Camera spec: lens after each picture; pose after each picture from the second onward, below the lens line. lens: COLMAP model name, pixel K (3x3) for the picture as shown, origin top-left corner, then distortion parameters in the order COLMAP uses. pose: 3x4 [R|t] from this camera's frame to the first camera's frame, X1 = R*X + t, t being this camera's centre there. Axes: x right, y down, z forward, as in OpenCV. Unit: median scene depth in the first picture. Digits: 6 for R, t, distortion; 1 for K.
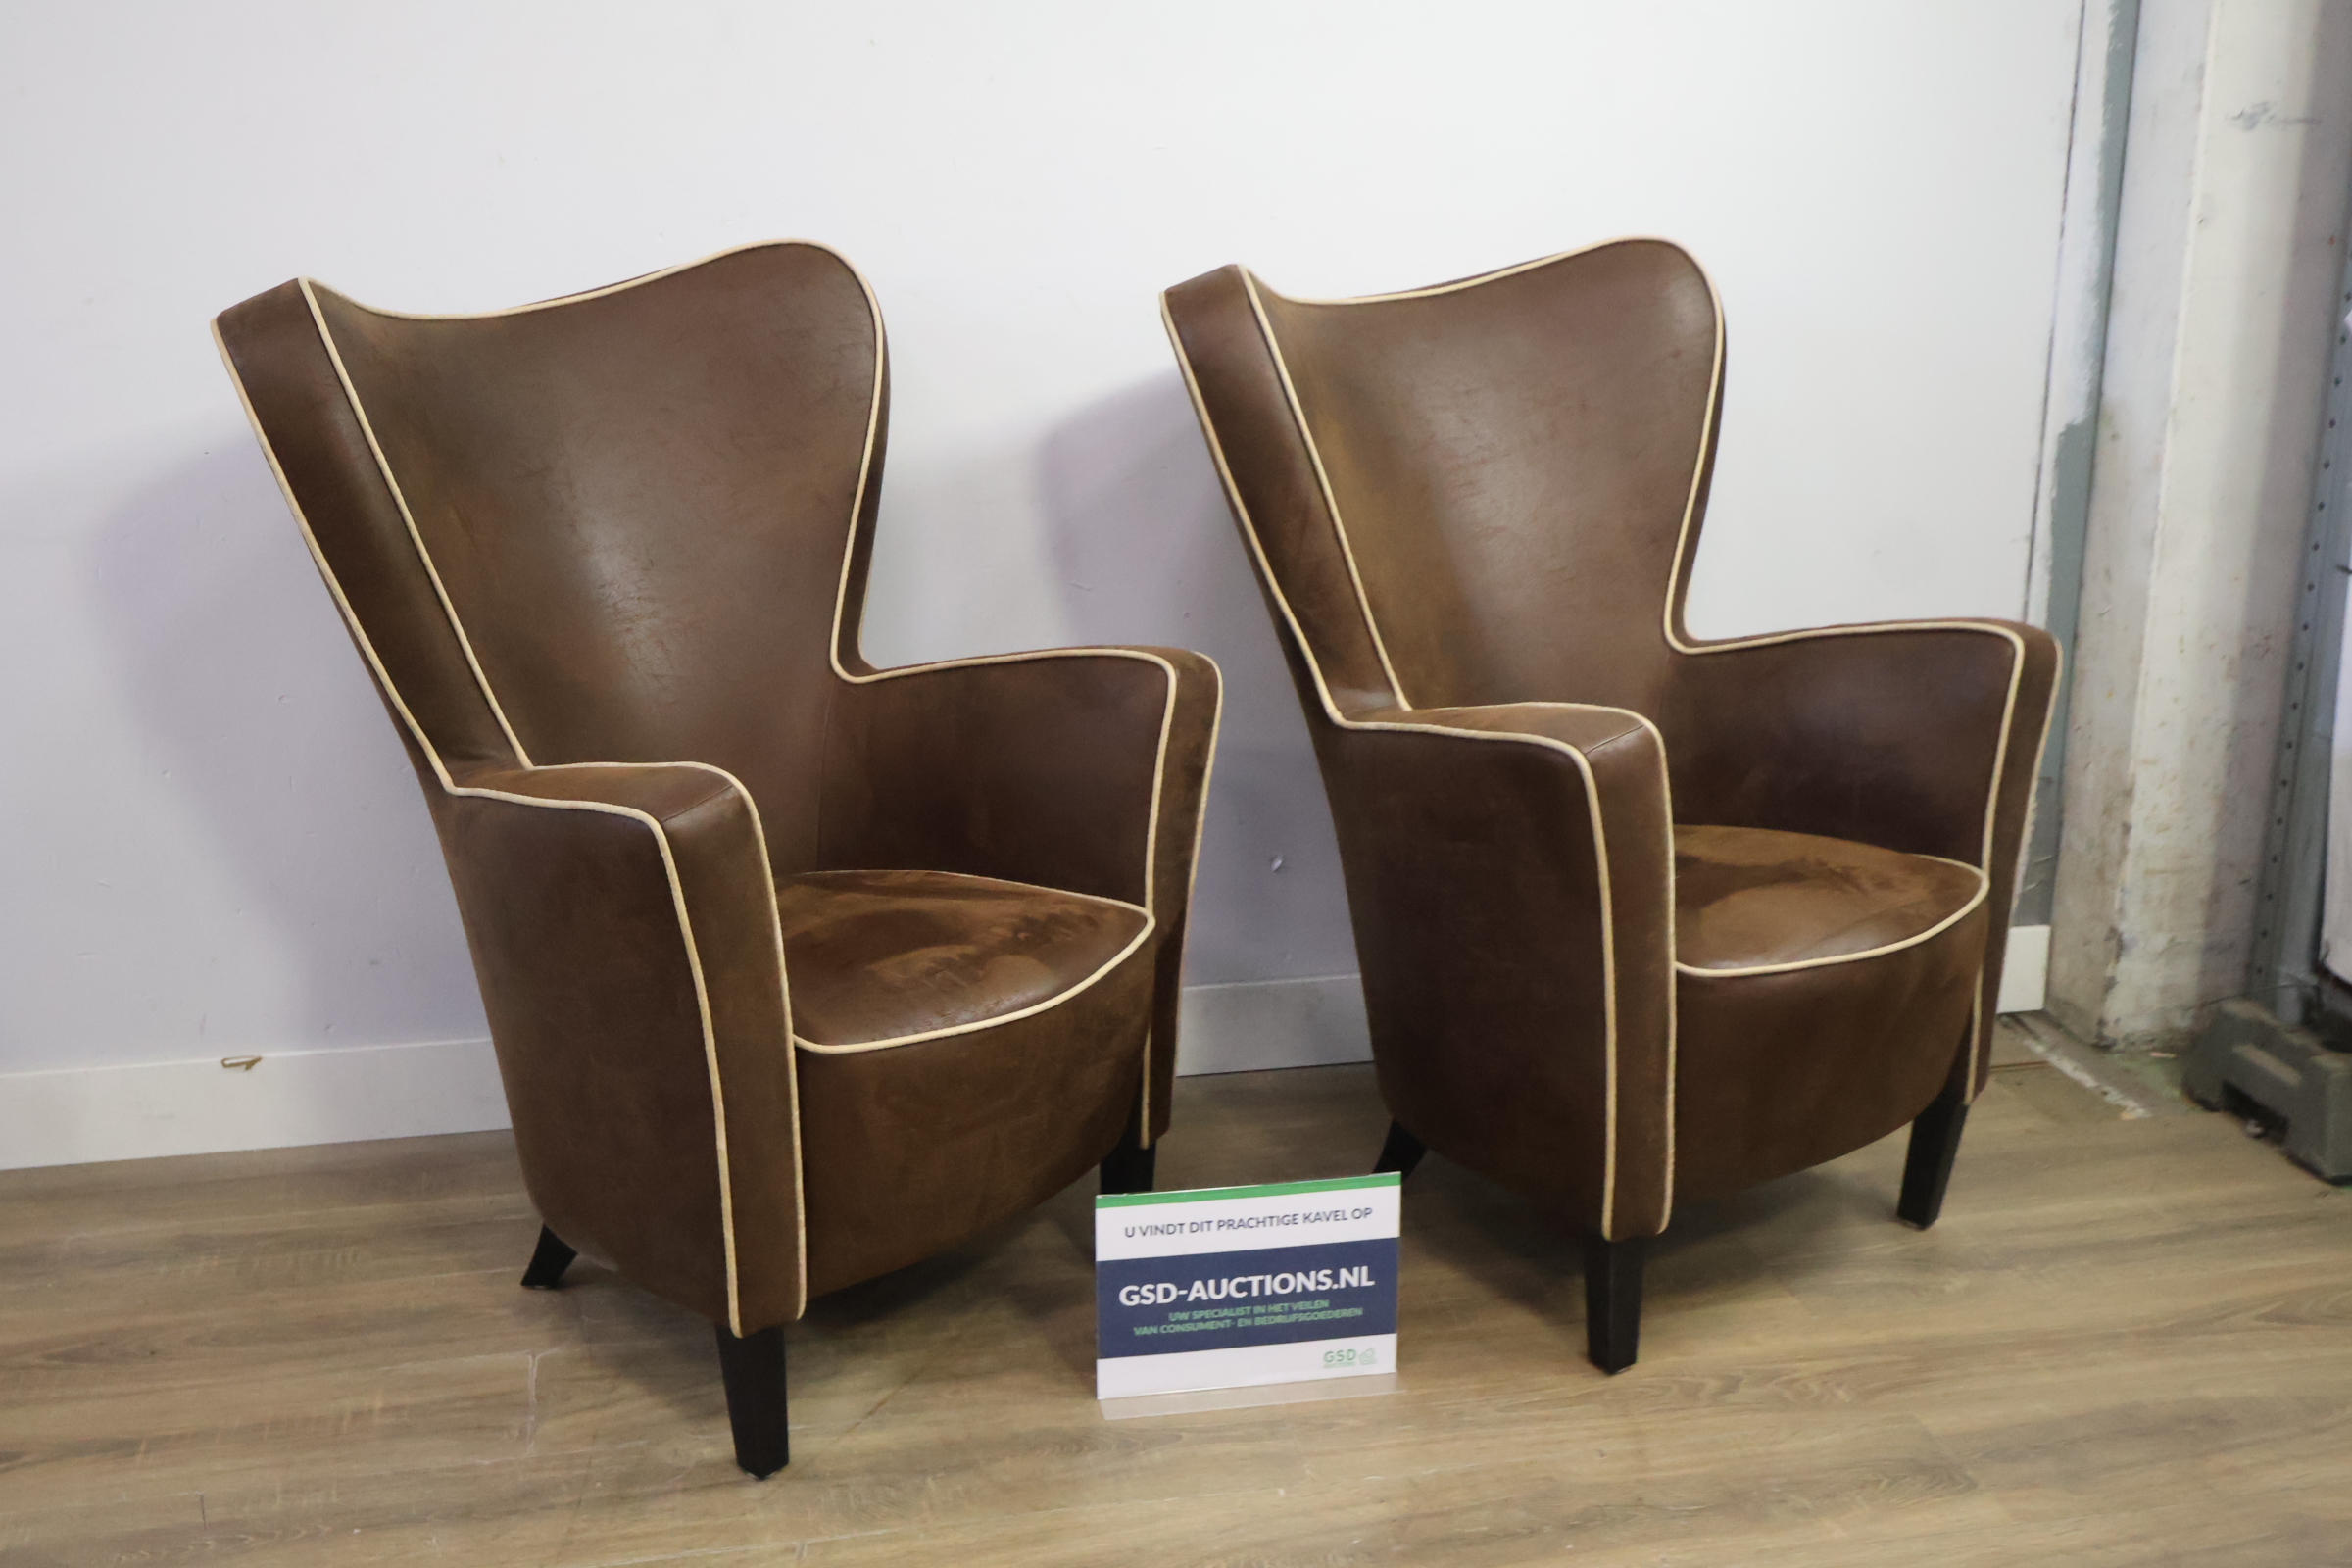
lens RADIAL K [[2517.3, 0, 1158.8], [0, 2517.3, 794.4], [0, 0, 1]] dist [-0.013430, 0.000000]
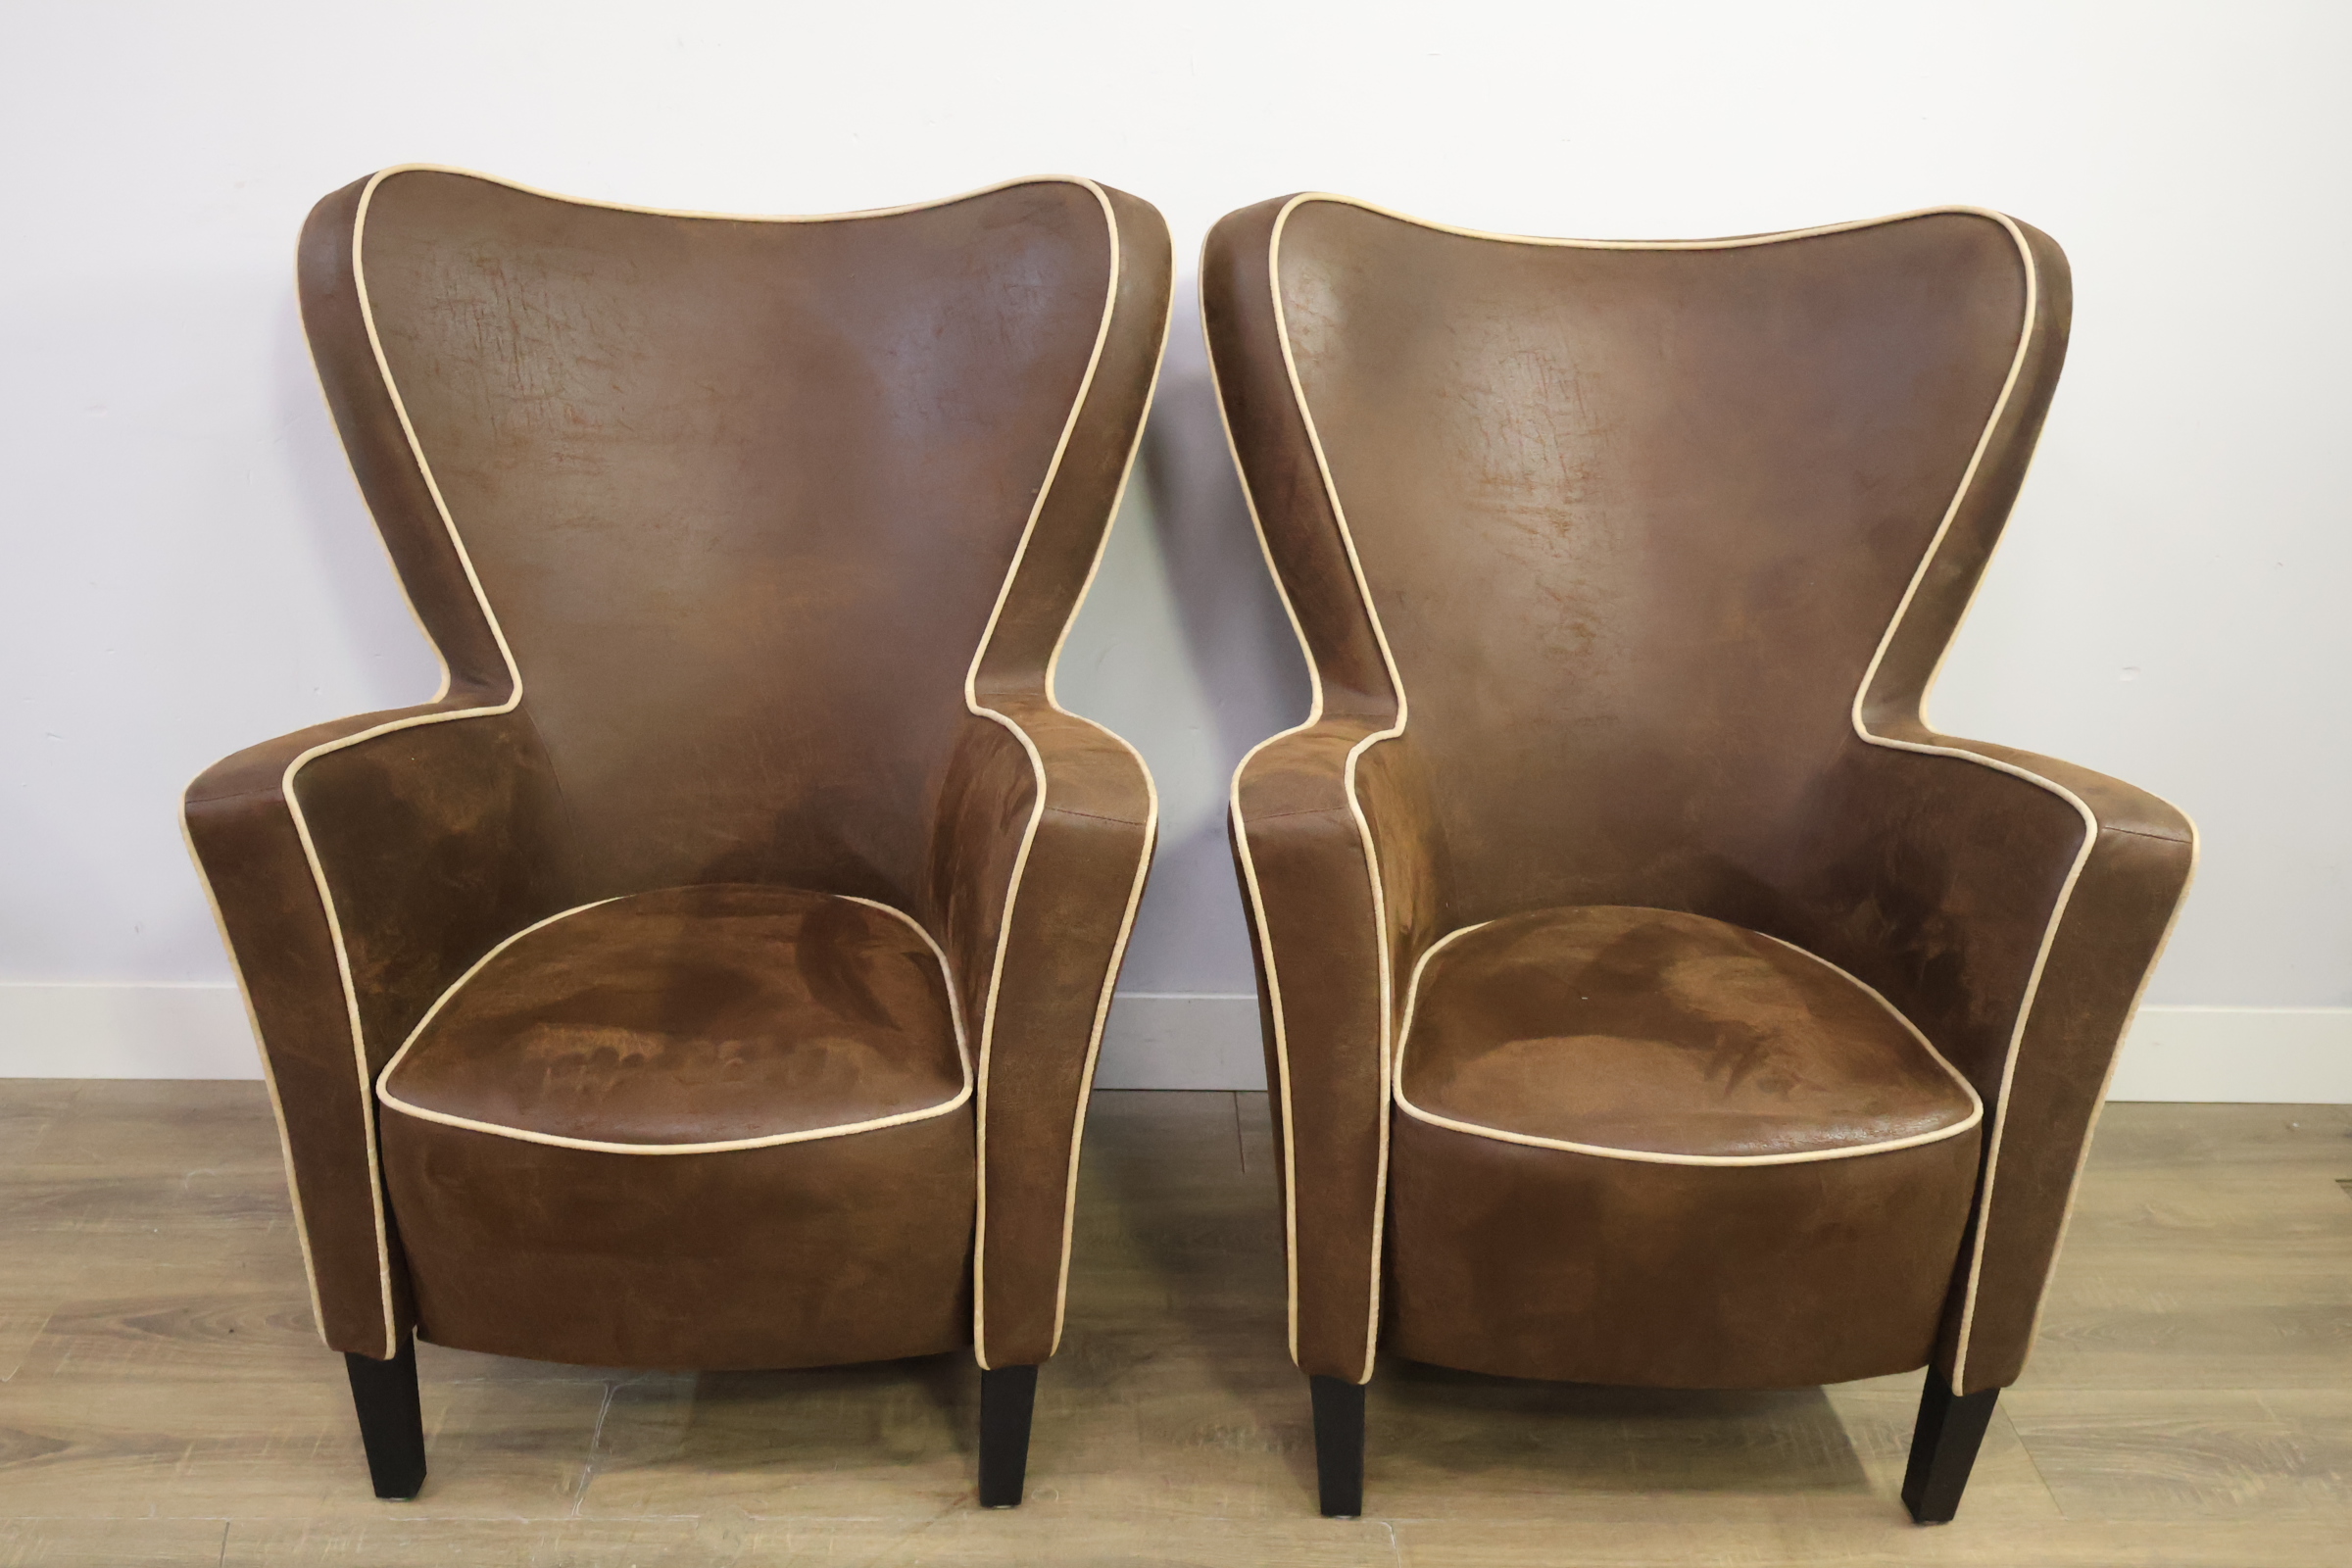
lens RADIAL K [[2517.3, 0, 1185.6], [0, 2517.3, 767.1], [0, 0, 1]] dist [-0.013430, 0.000000]
pose [[0.983304, 0.087355, -0.159632, 0.086686], [-0.072988, 0.992916, 0.093759, -0.104652], [0.166691, -0.080542, 0.982714, 0.146811]]
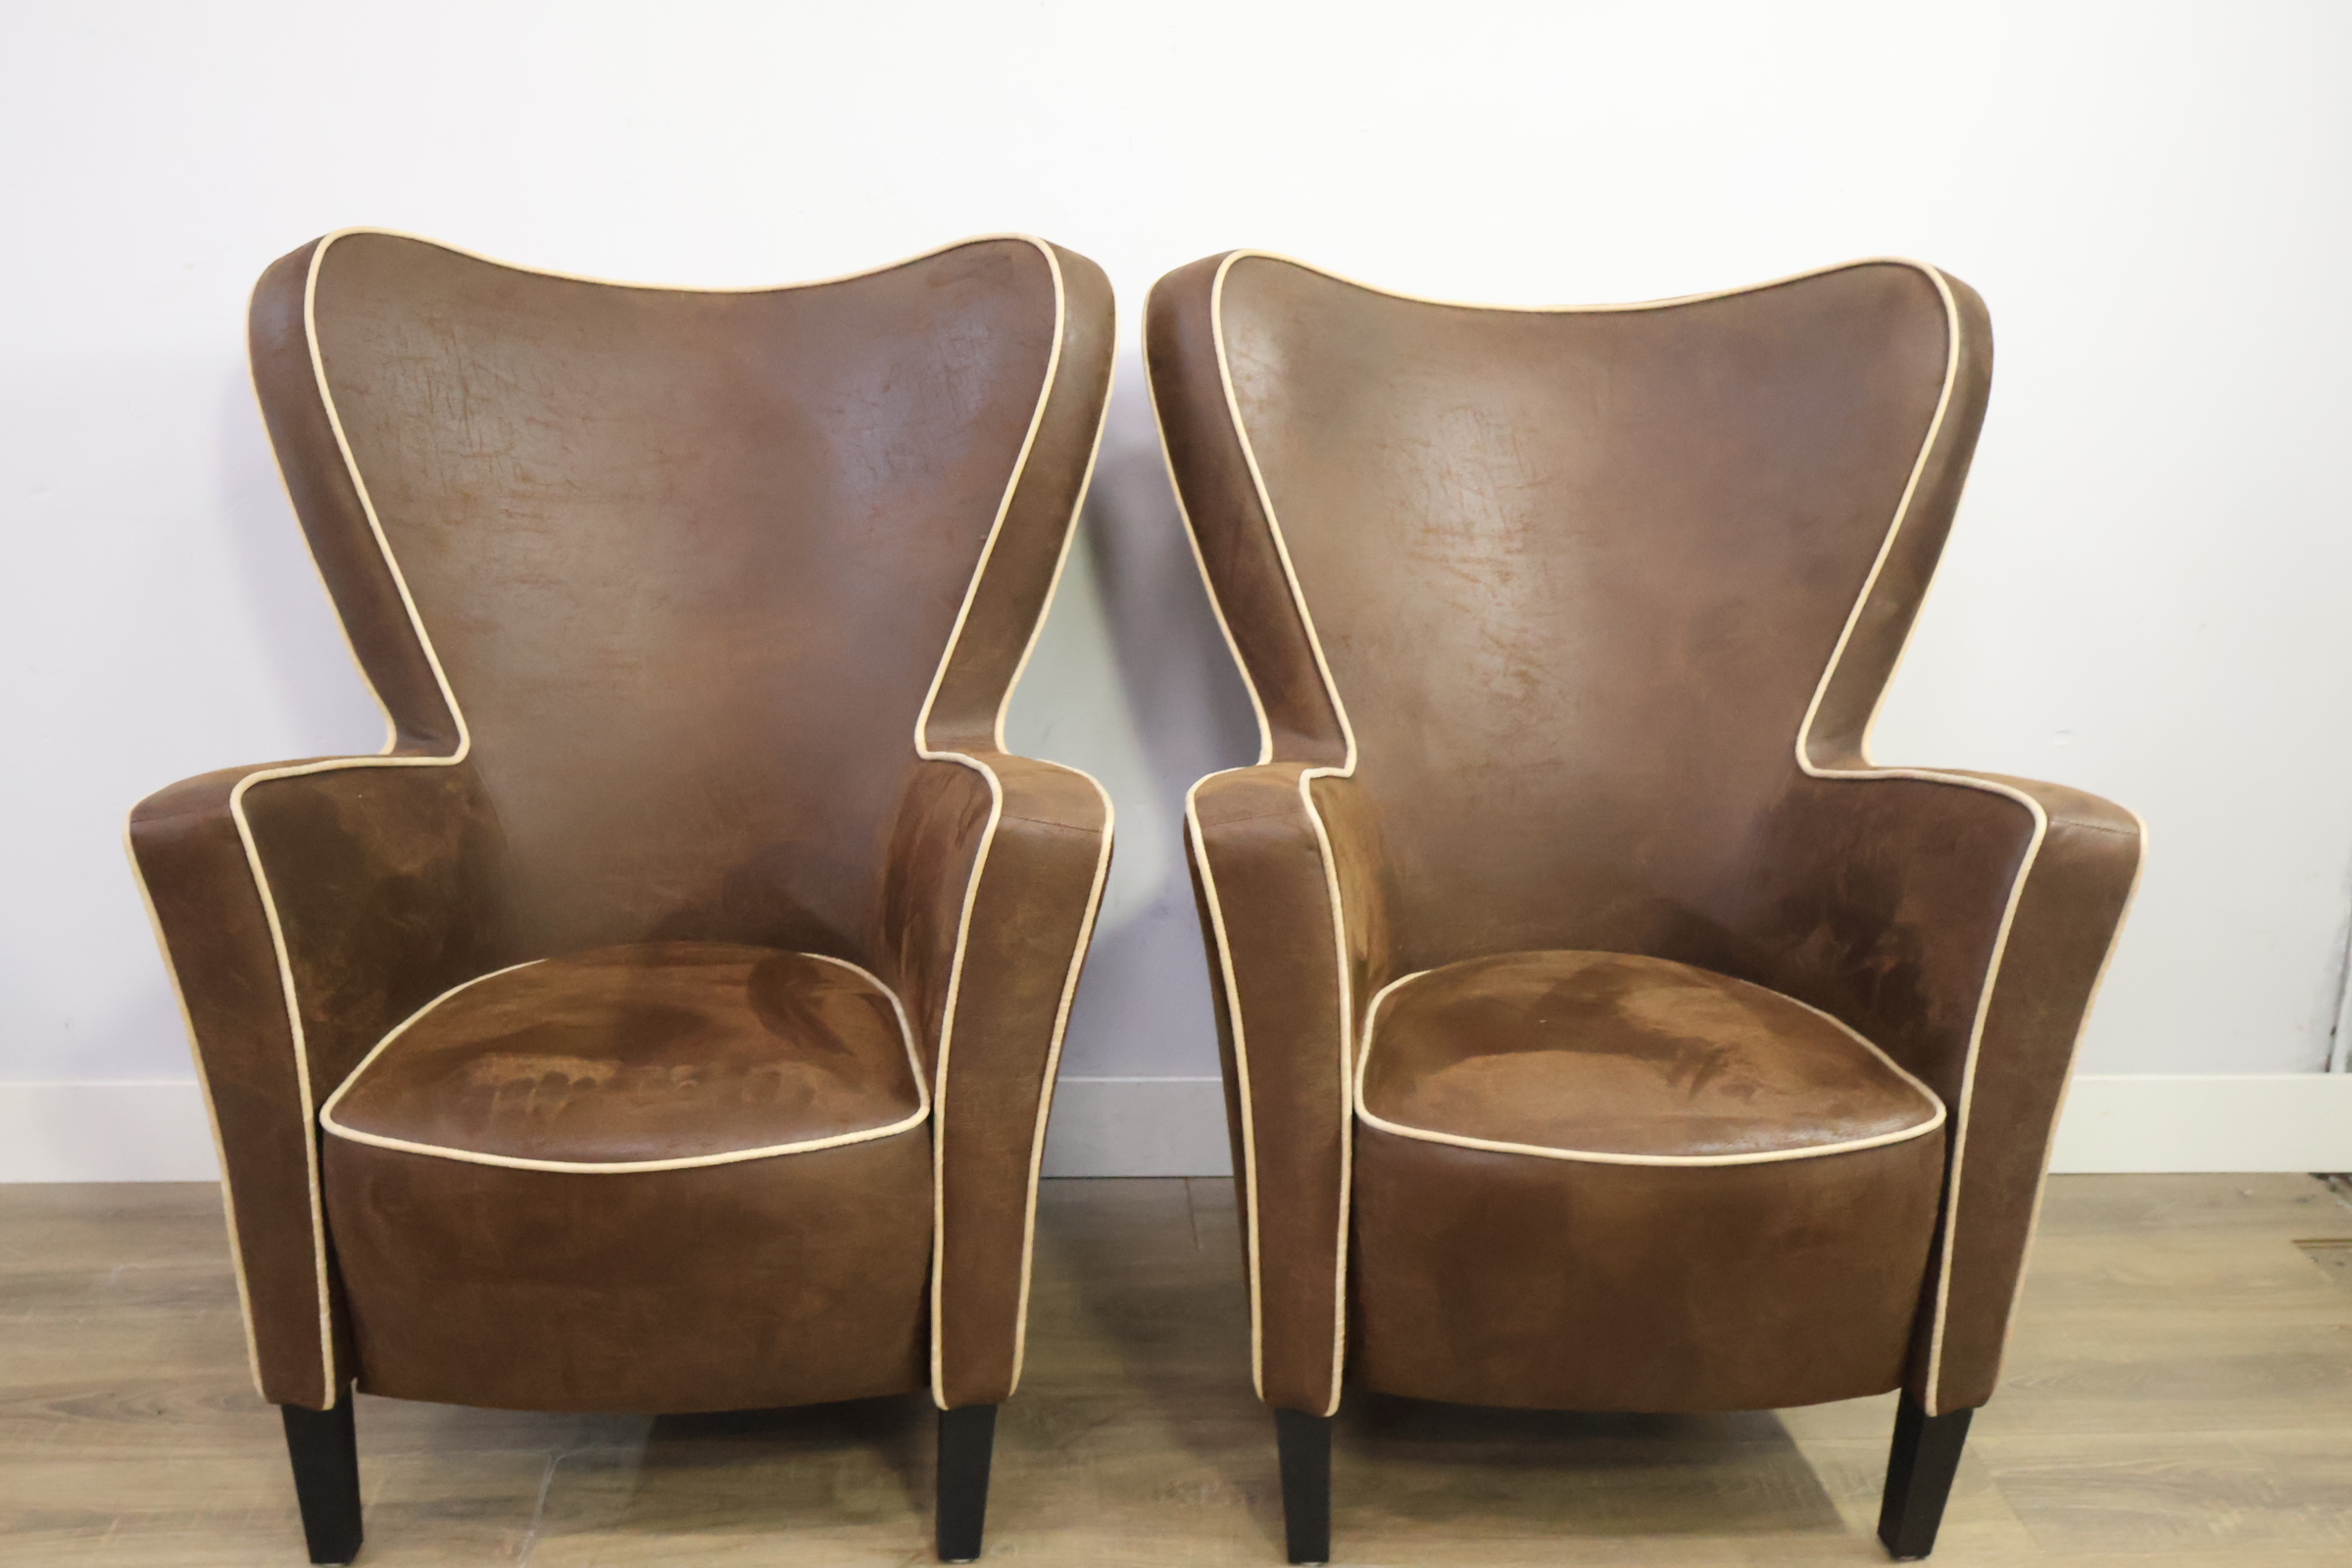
lens RADIAL K [[2517.3, 0, 1175.3], [0, 2517.3, 782.7], [0, 0, 1]] dist [-0.013430, 0.000000]
pose [[0.988428, 0.059236, -0.139645, 0.081741], [-0.059524, 0.998225, 0.002118, -0.031742], [0.139523, 0.006218, 0.990199, 0.141943]]
